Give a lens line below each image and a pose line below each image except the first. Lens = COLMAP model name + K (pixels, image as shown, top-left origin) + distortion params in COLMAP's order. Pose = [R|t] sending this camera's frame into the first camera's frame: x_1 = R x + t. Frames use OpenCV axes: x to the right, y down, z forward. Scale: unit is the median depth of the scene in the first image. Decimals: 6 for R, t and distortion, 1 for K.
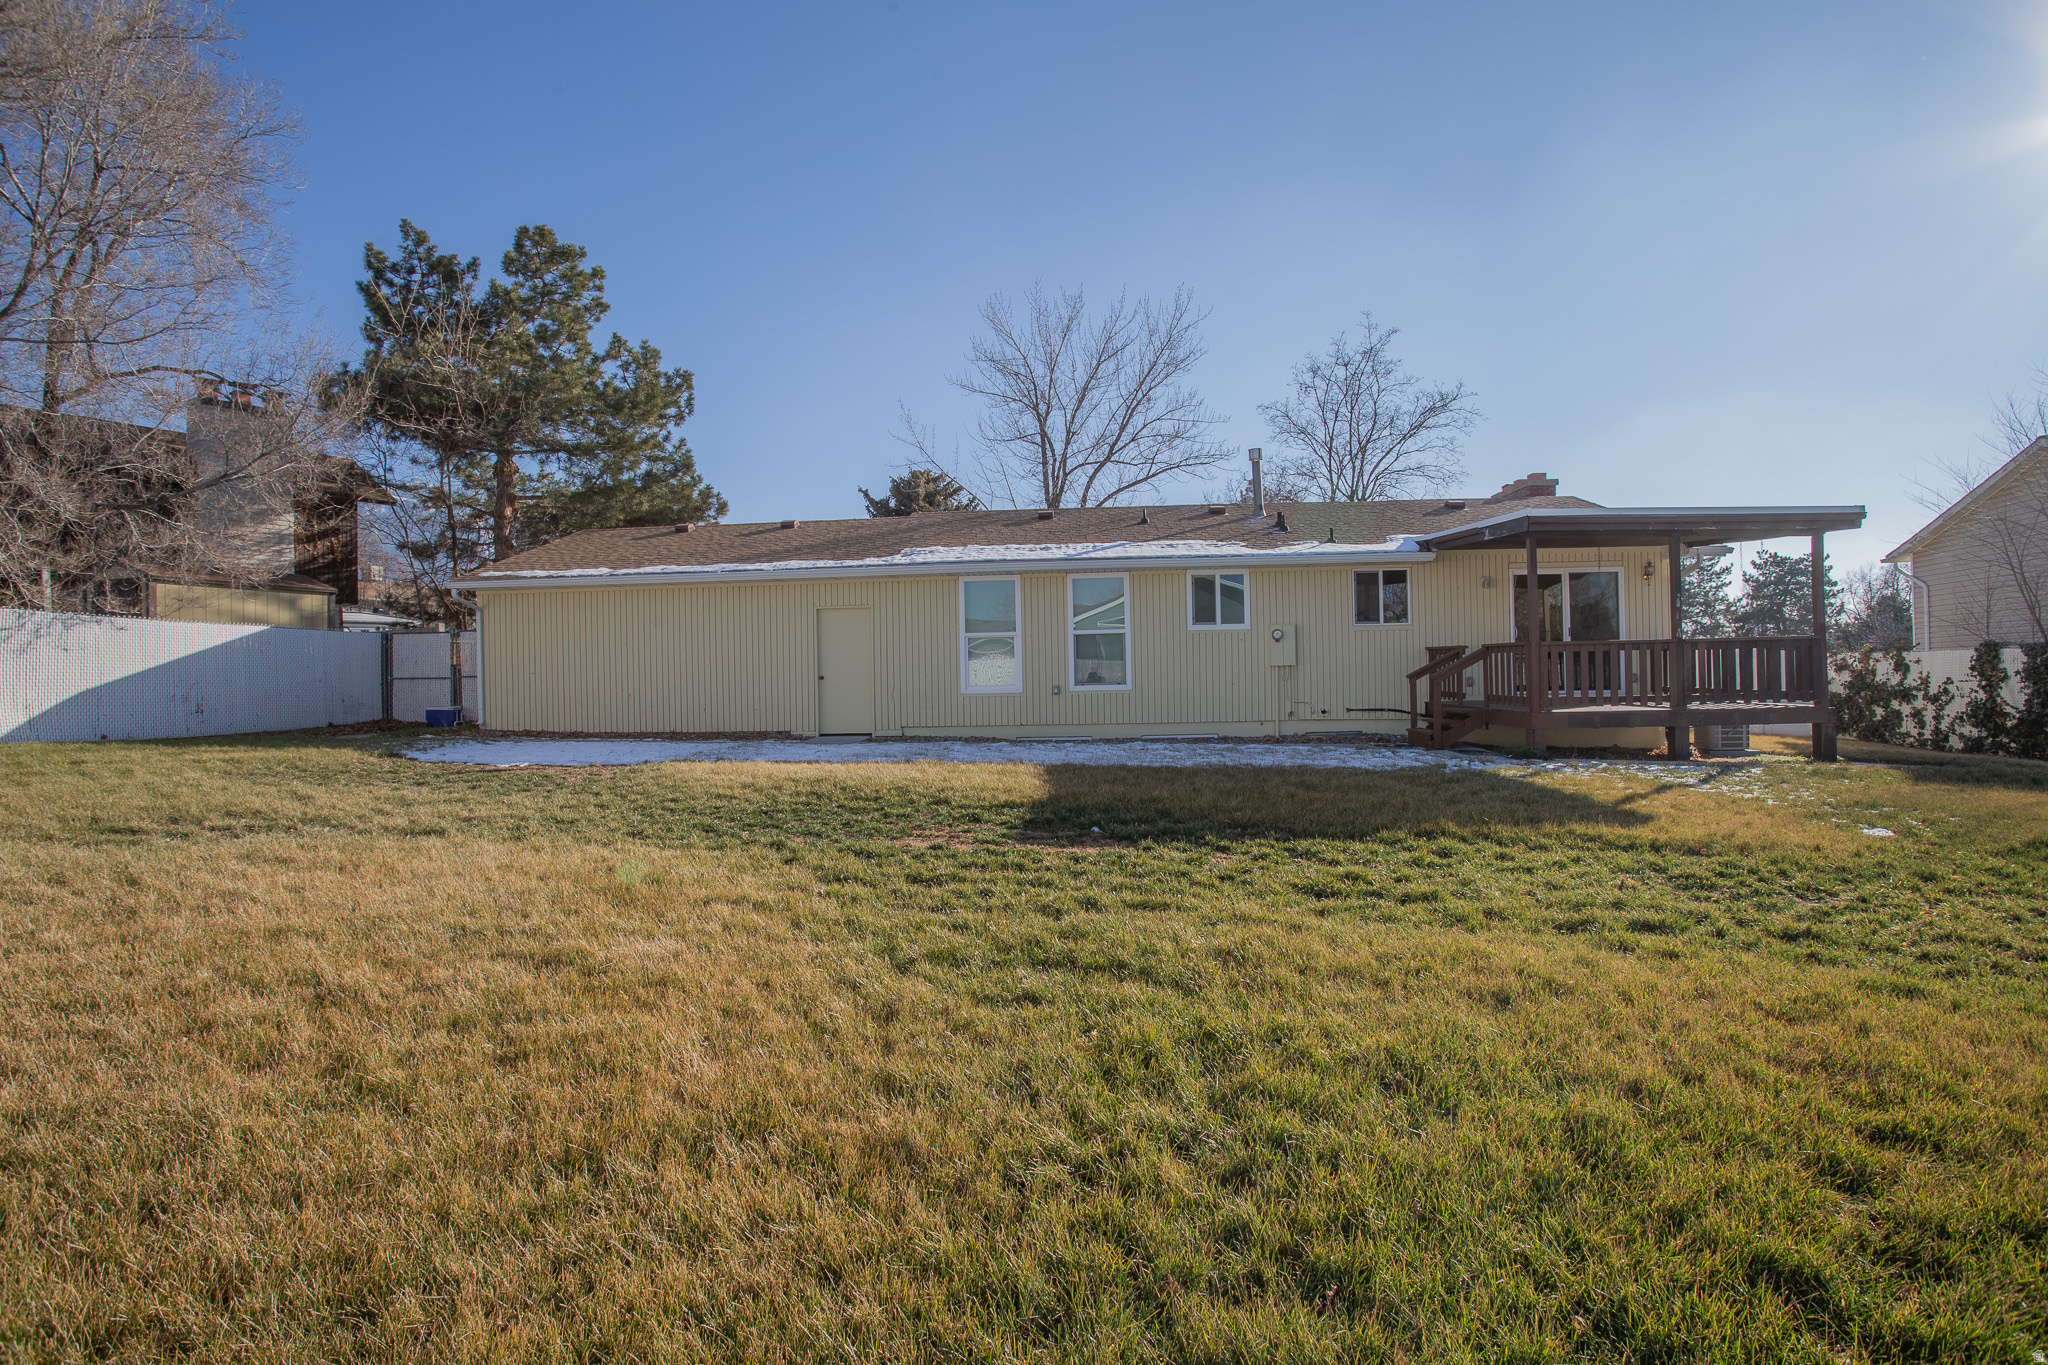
lens RADIAL K [[1002.0, 0, 1016.3], [0, 1002.0, 674.4], [0, 0, 1]] dist [-0.080820, 0.035989]
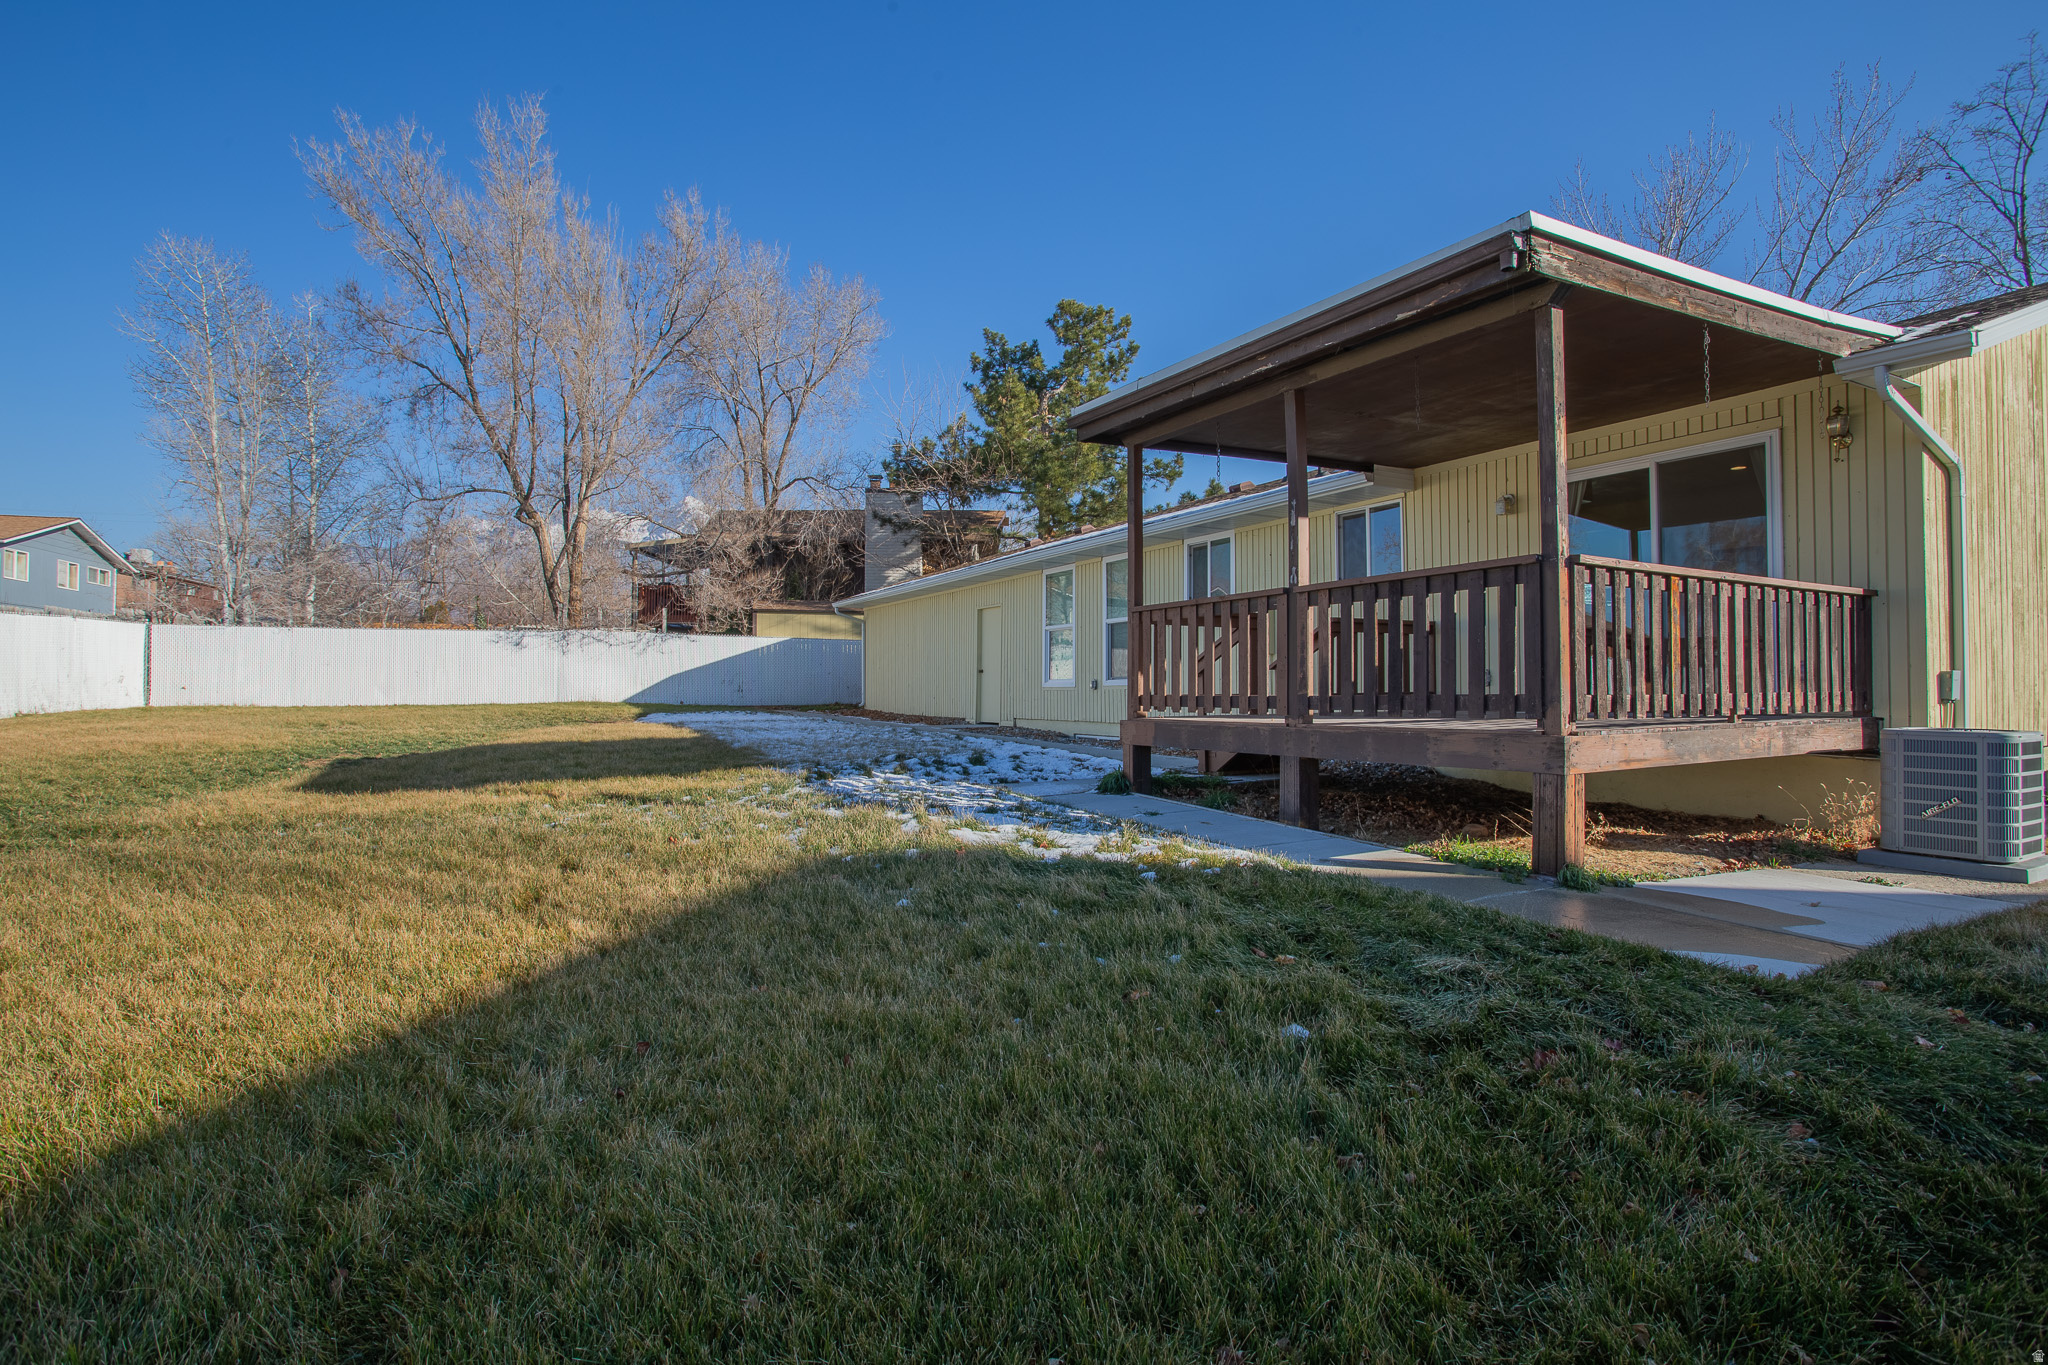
lens RADIAL K [[1002.0, 0, 1016.3], [0, 1002.0, 674.4], [0, 0, 1]] dist [-0.080820, 0.035989]
pose [[0.543733, 0.003459, -0.839251, 0.582473], [-0.010148, 0.999946, -0.002453, 0.007202], [0.839197, 0.009850, 0.543739, 0.326568]]
